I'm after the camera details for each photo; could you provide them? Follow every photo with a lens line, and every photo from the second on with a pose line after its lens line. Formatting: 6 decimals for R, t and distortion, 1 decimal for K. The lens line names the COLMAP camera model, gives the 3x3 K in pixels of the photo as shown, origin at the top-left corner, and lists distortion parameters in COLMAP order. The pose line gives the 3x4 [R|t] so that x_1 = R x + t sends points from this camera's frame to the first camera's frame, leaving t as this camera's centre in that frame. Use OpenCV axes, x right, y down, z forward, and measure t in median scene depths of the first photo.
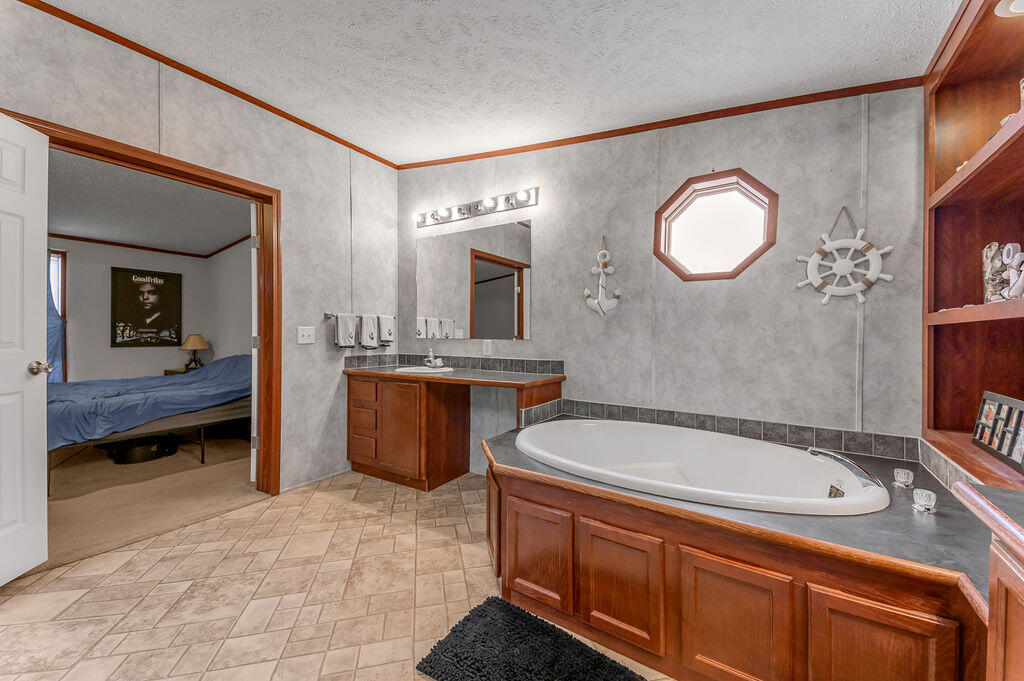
lens RADIAL K [[412.8, 0, 508.6], [0, 412.8, 337.5], [0, 0, 1]] dist [0.002412, -0.000012]
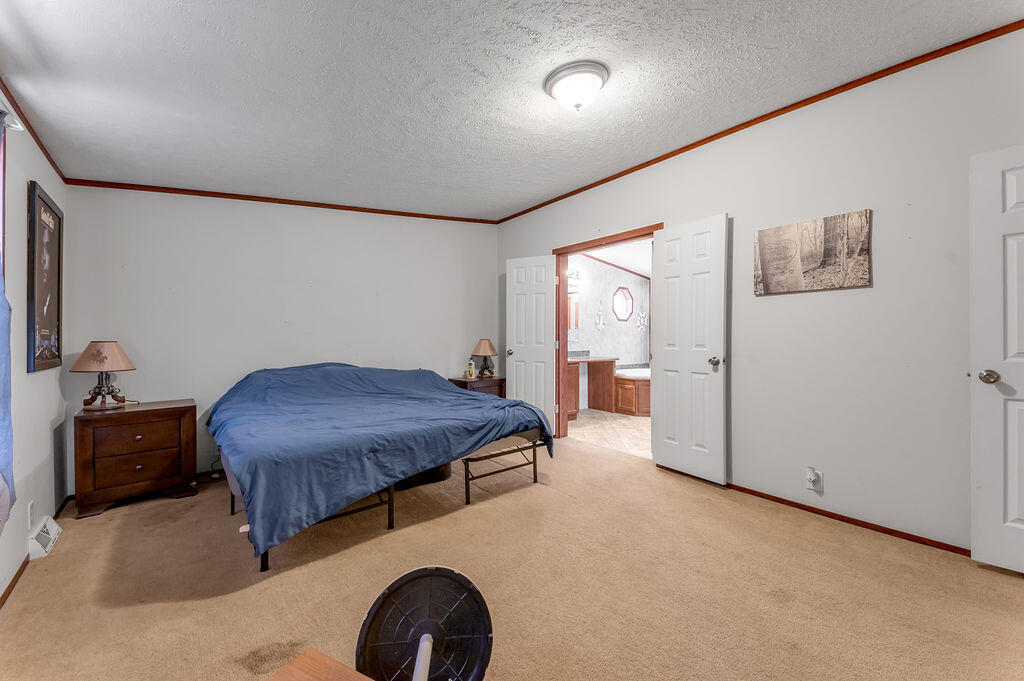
lens RADIAL K [[412.8, 0, 508.6], [0, 412.8, 336.9], [0, 0, 1]] dist [0.002412, -0.000012]
pose [[0.287041, 0.001756, 0.957917, -1.164314], [0.007066, 0.999967, -0.003951, -0.007124], [-0.957892, 0.007903, 0.287019, 0.401820]]
